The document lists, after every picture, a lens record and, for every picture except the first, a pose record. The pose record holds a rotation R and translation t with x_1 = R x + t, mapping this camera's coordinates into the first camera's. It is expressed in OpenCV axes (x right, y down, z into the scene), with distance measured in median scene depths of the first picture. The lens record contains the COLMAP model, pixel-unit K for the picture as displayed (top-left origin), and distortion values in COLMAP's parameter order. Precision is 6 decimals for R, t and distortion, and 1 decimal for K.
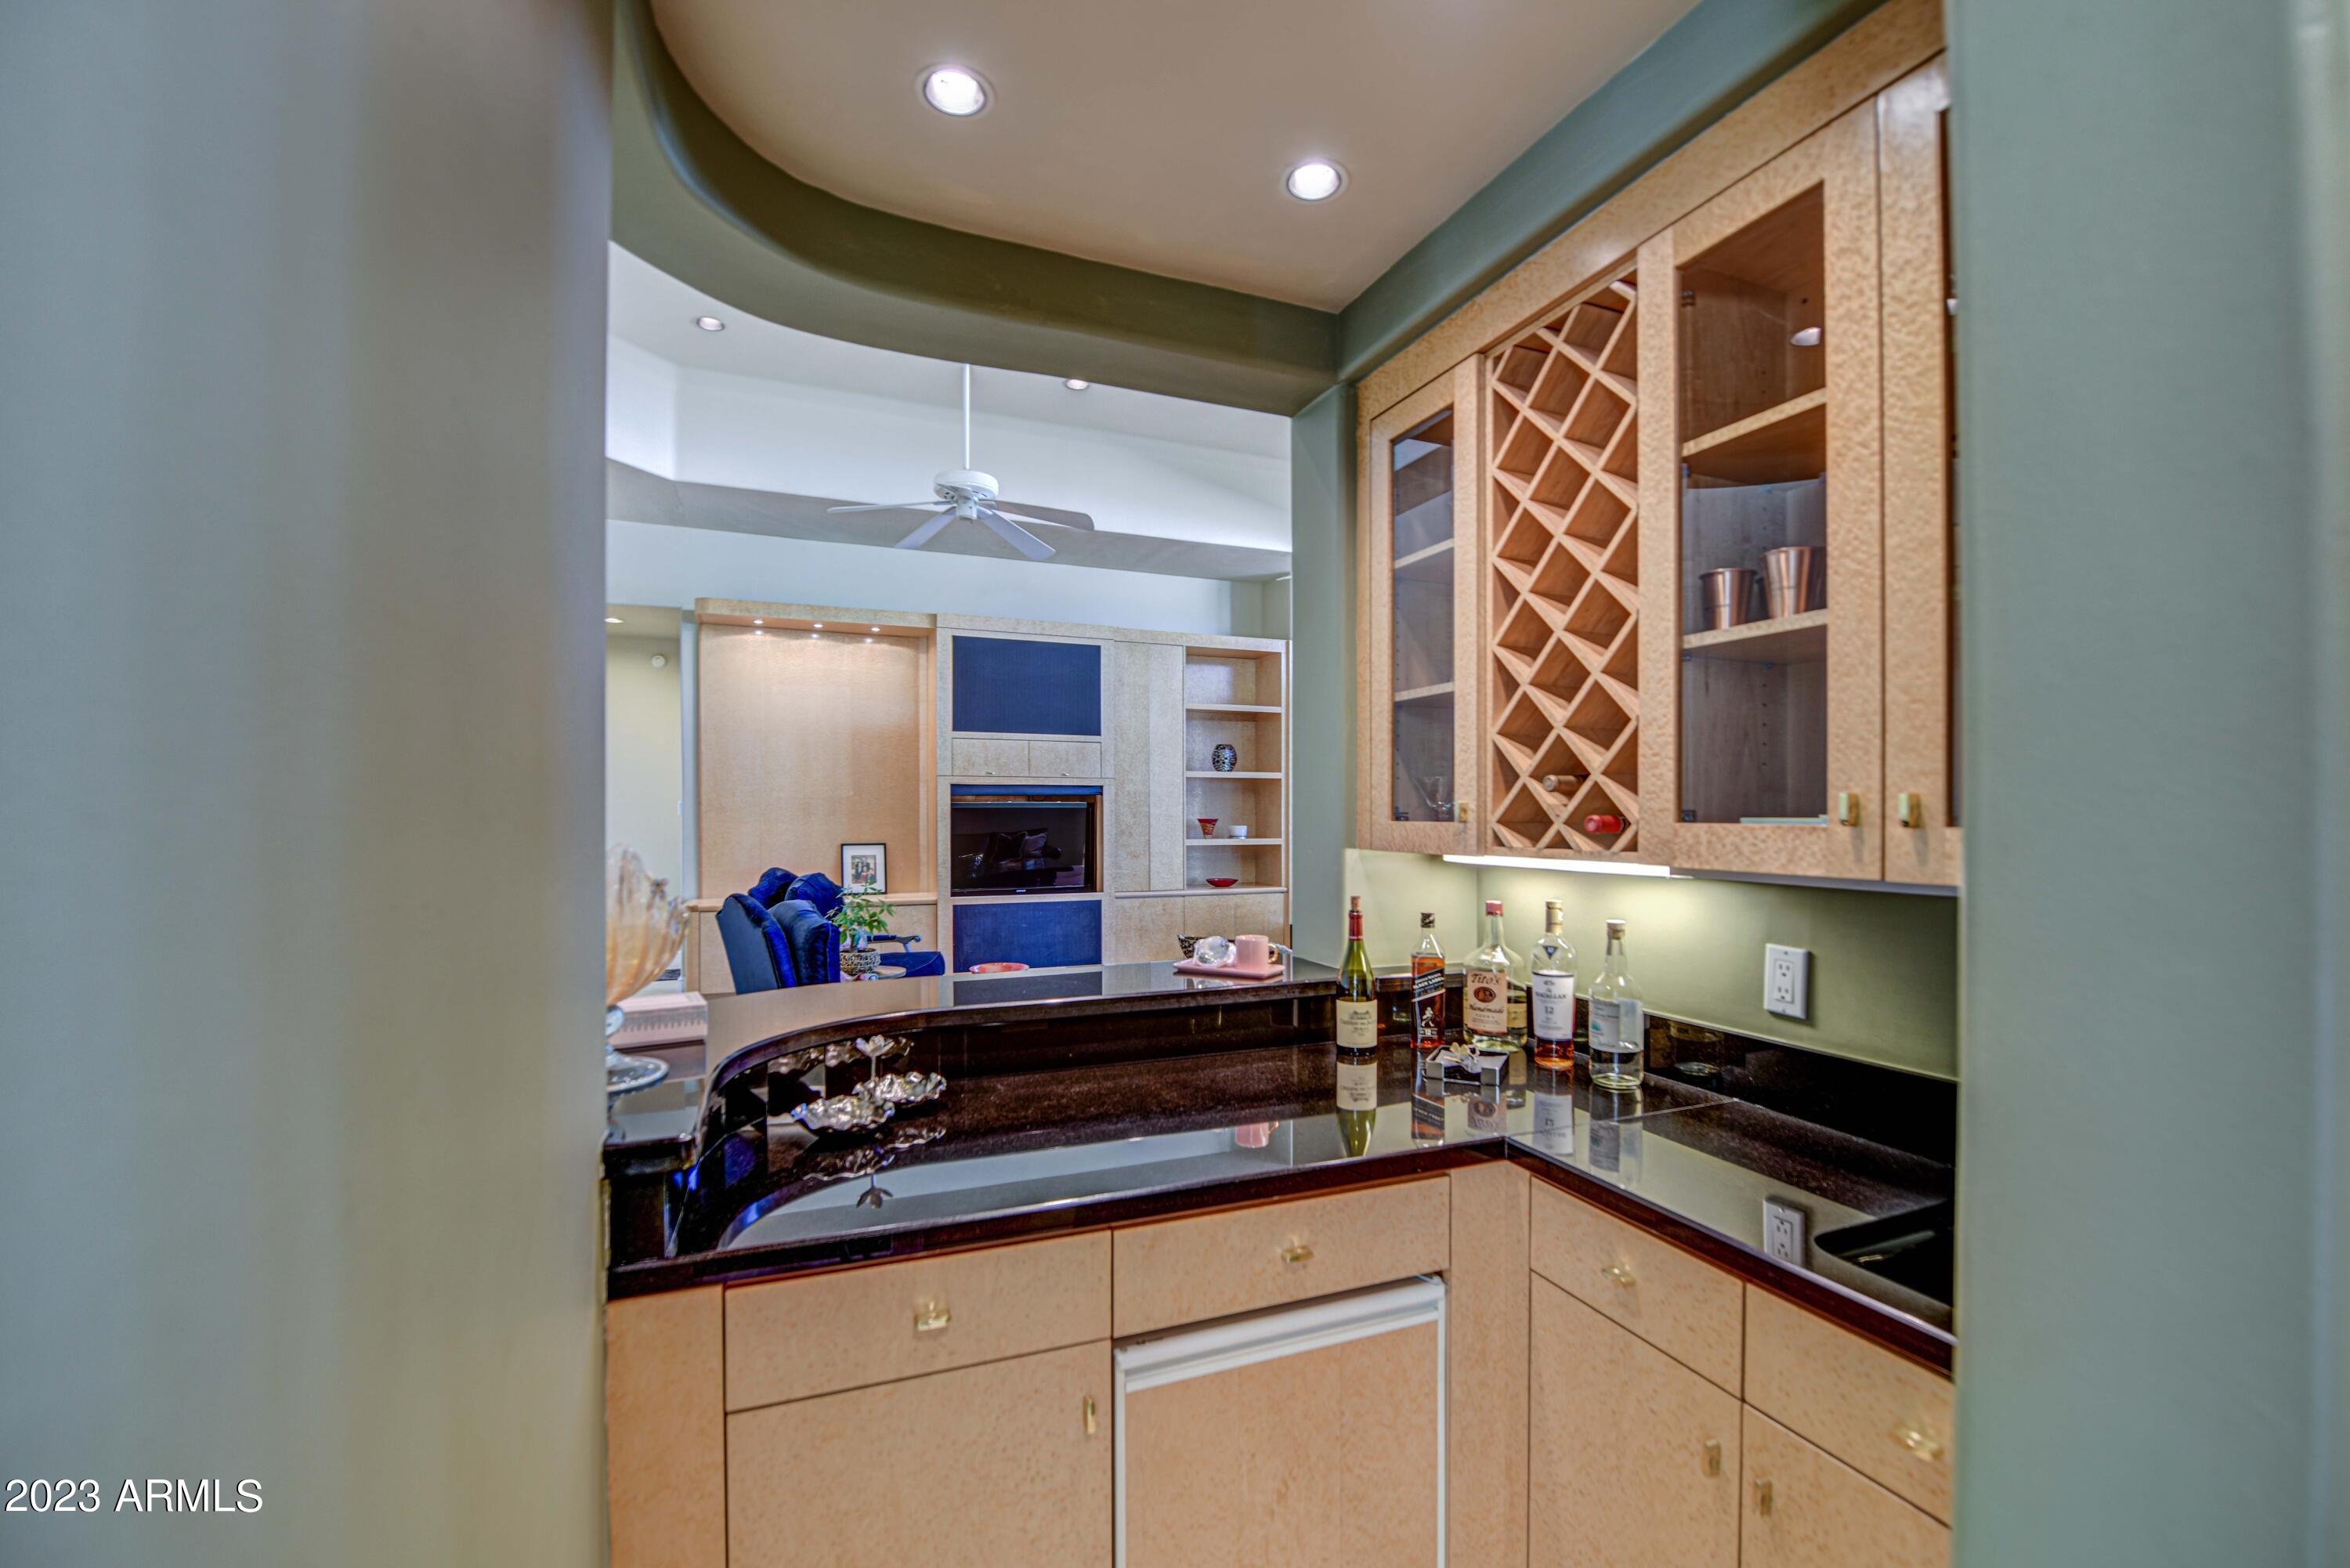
lens RADIAL K [[993.2, 0, 1186.4], [0, 993.2, 818.2], [0, 0, 1]] dist [0.000470, -0.000001]
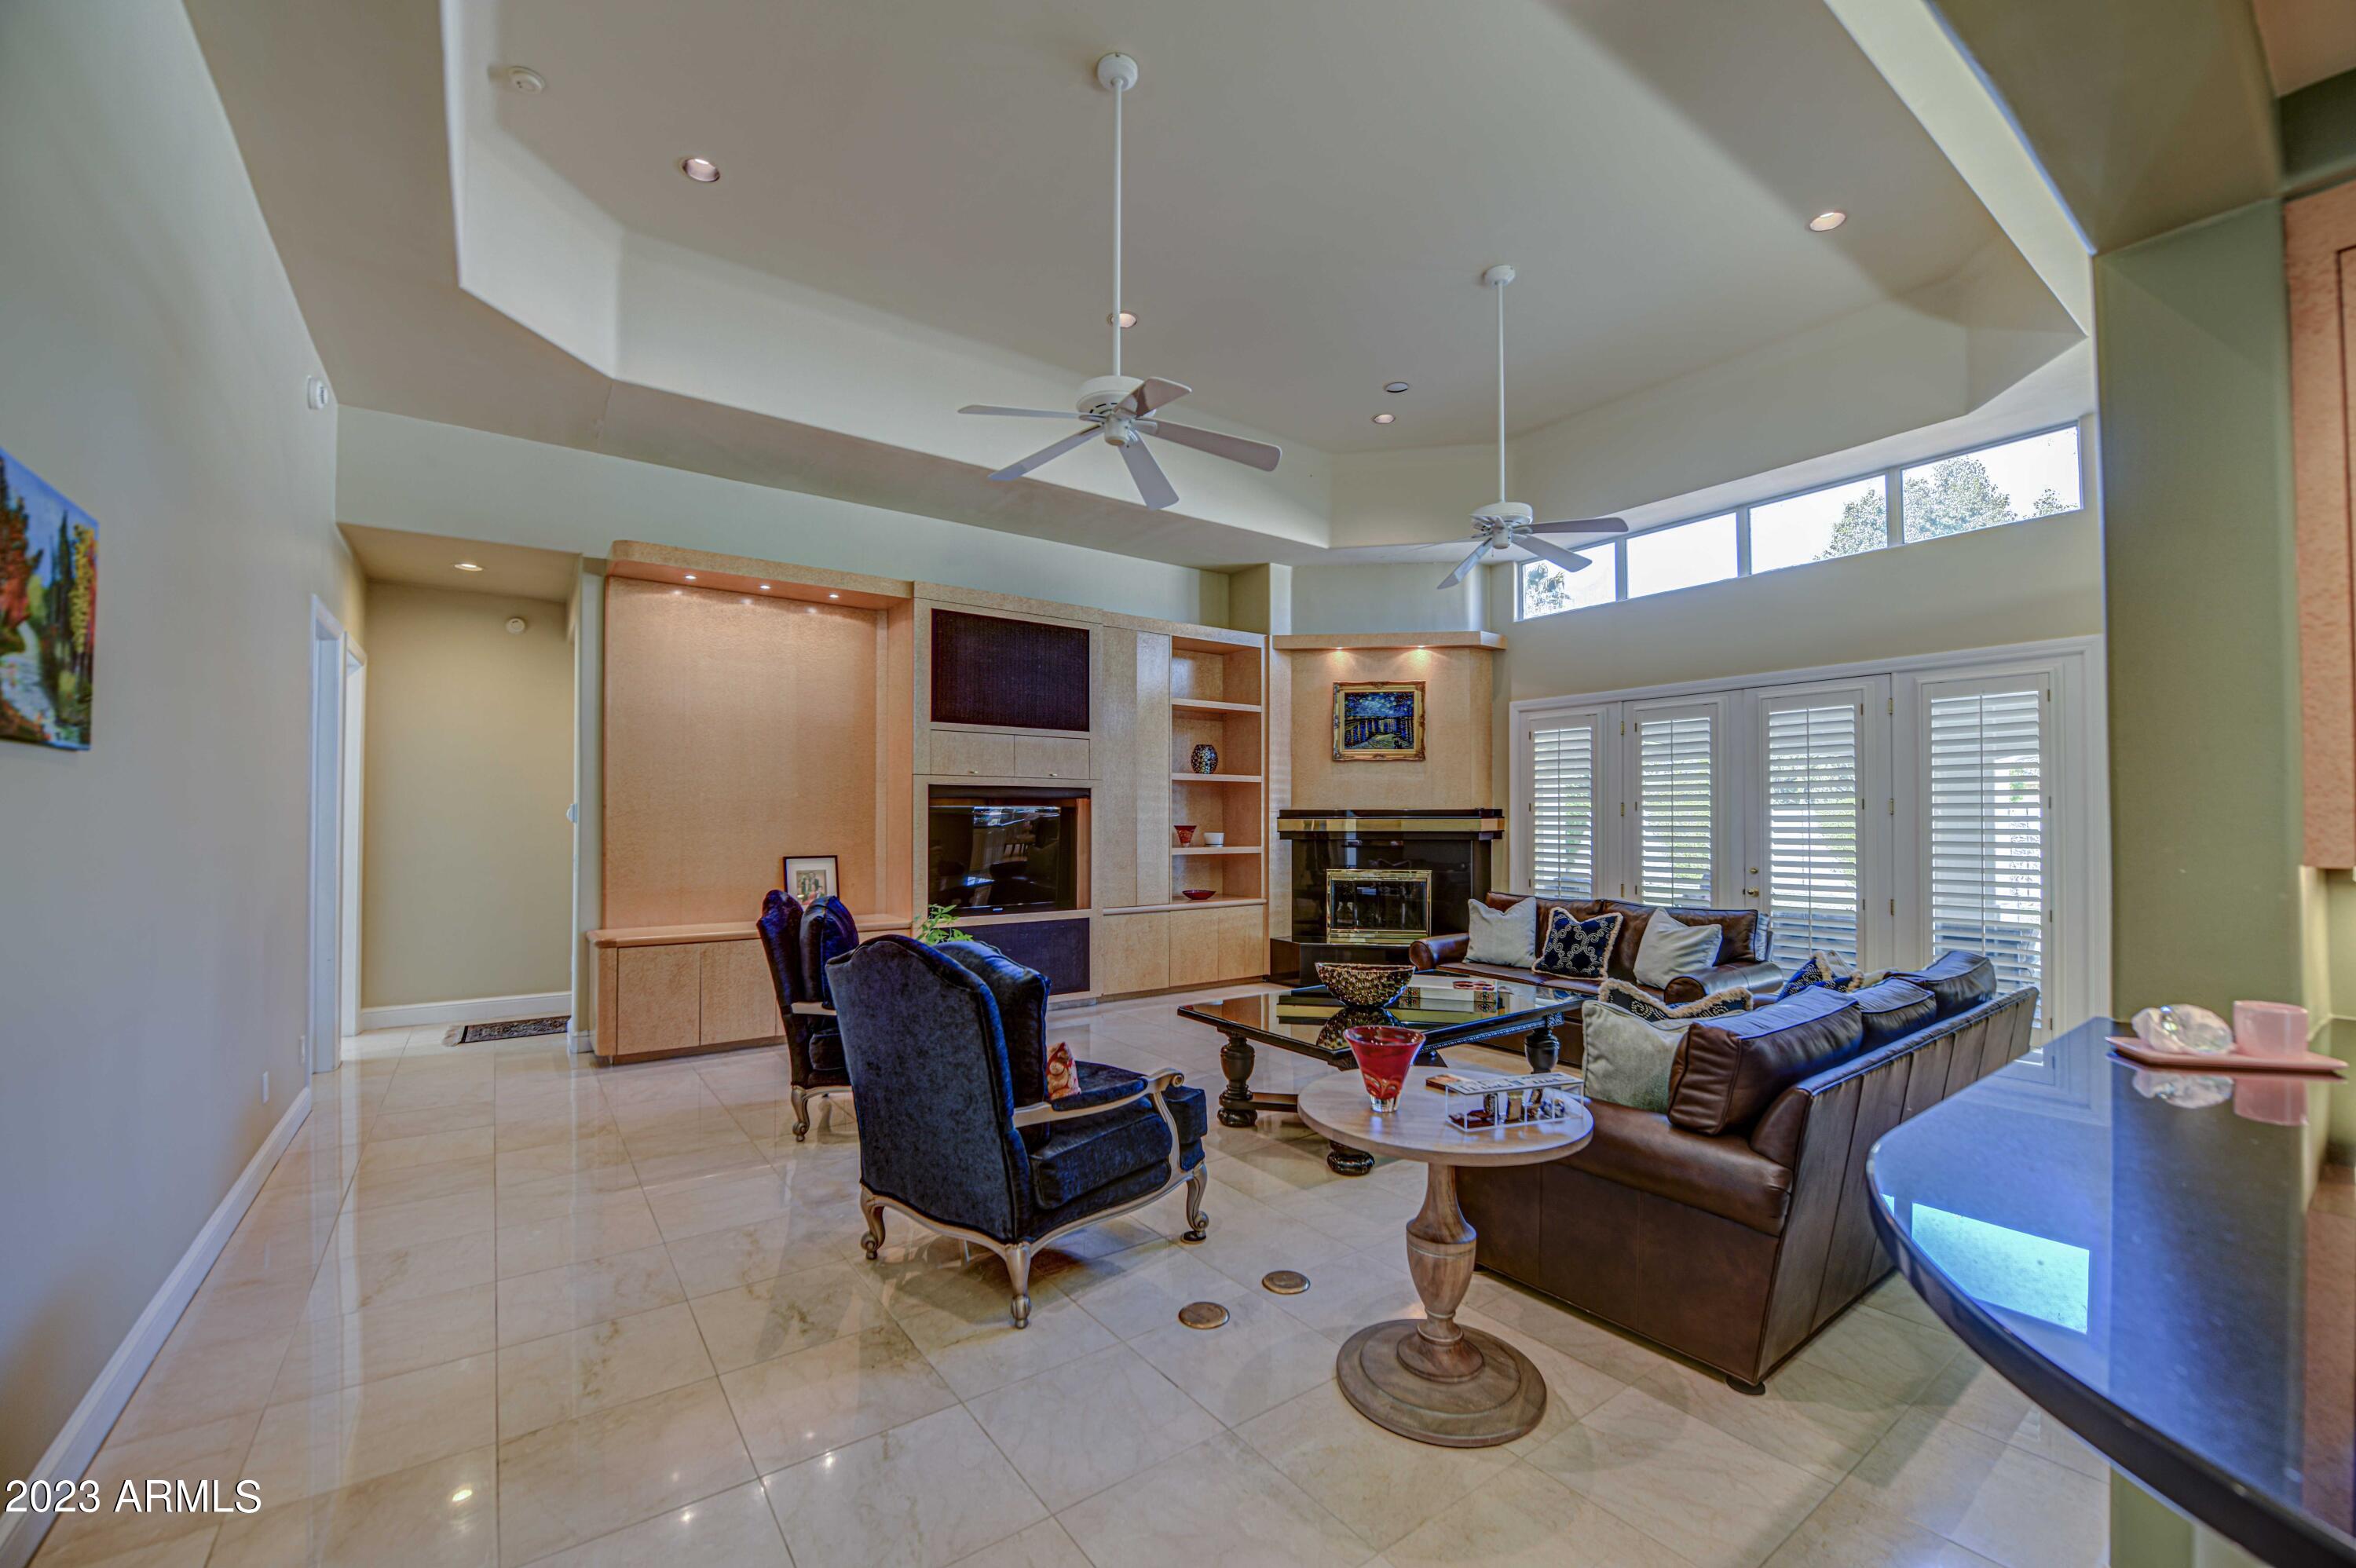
lens RADIAL K [[952.5, 0, 1178.6], [0, 952.5, 817.7], [0, 0, 1]] dist [-0.018288, -0.000780]
pose [[0.969957, 0.001100, 0.243275, -0.215750], [0.000192, 0.999986, -0.005287, -0.002277], [-0.243277, 0.005175, 0.969943, 0.159258]]
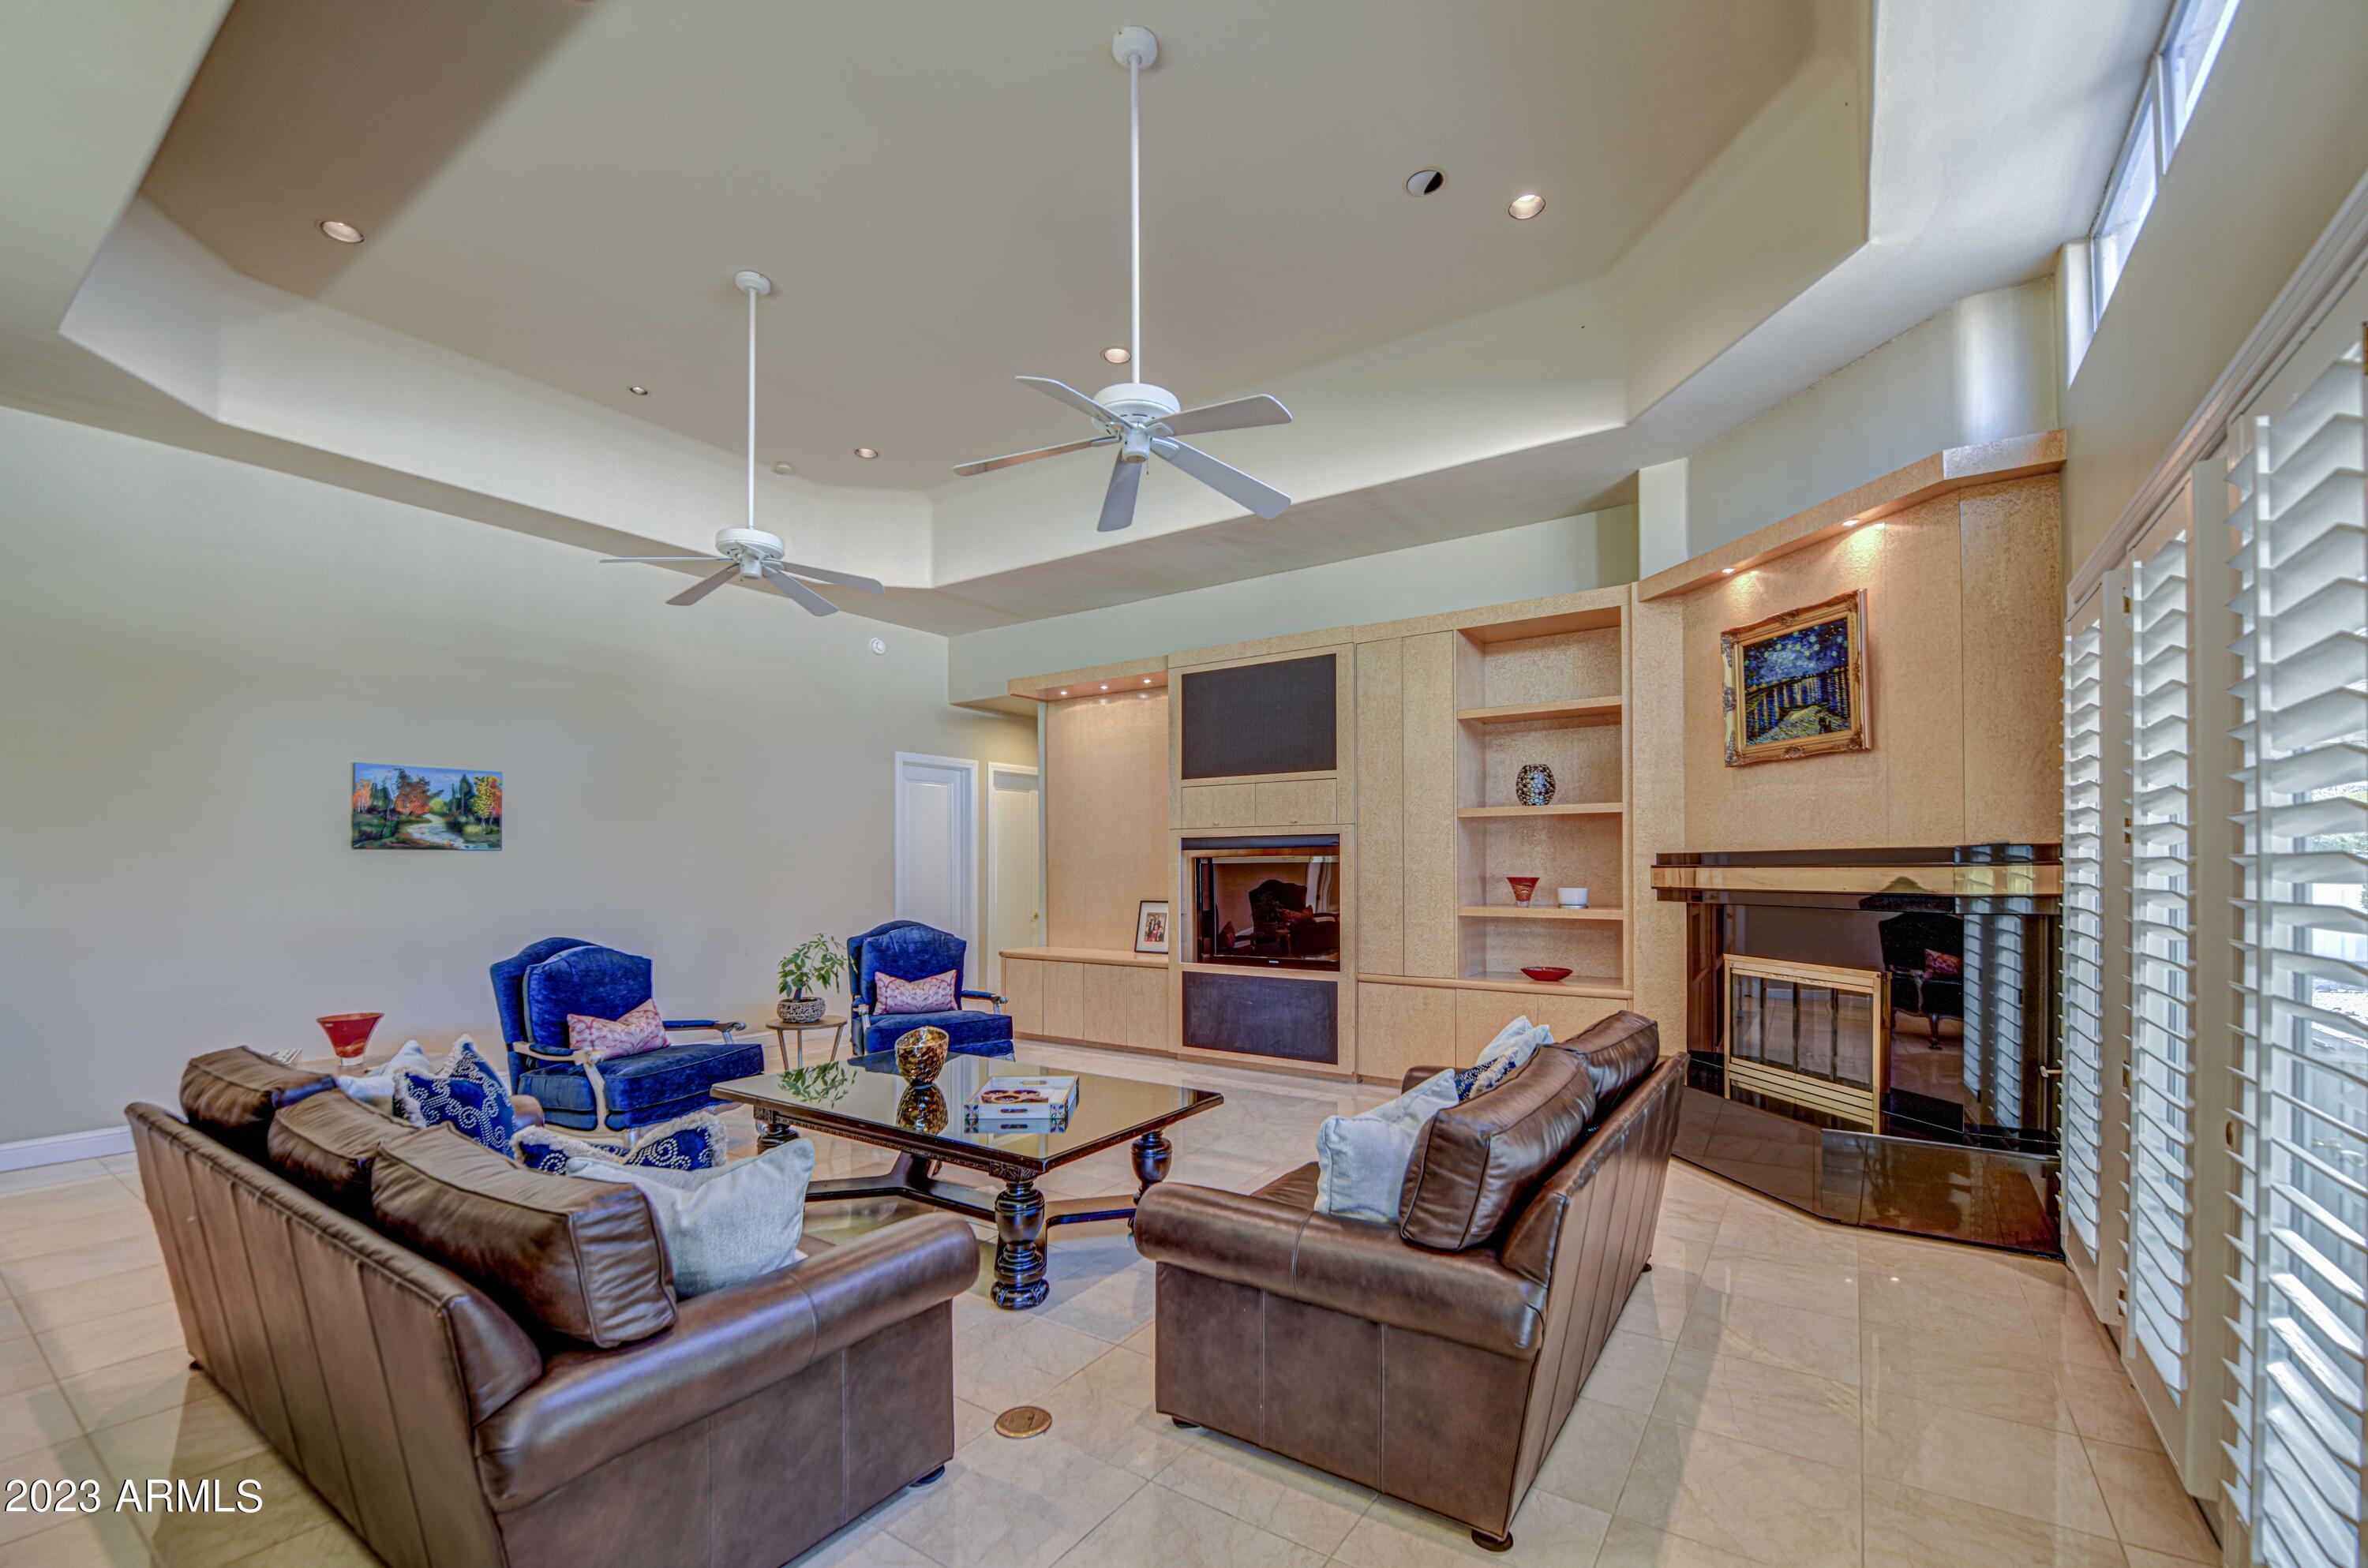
lens RADIAL K [[968.7, 0, 1196.3], [0, 968.7, 875.3], [0, 0, 1]] dist [-0.000323, -0.000200]
pose [[0.561822, 0.004391, -0.827246, 0.480441], [0.000716, 0.999983, 0.005795, -0.005243], [0.827258, -0.003848, 0.561810, 0.484316]]
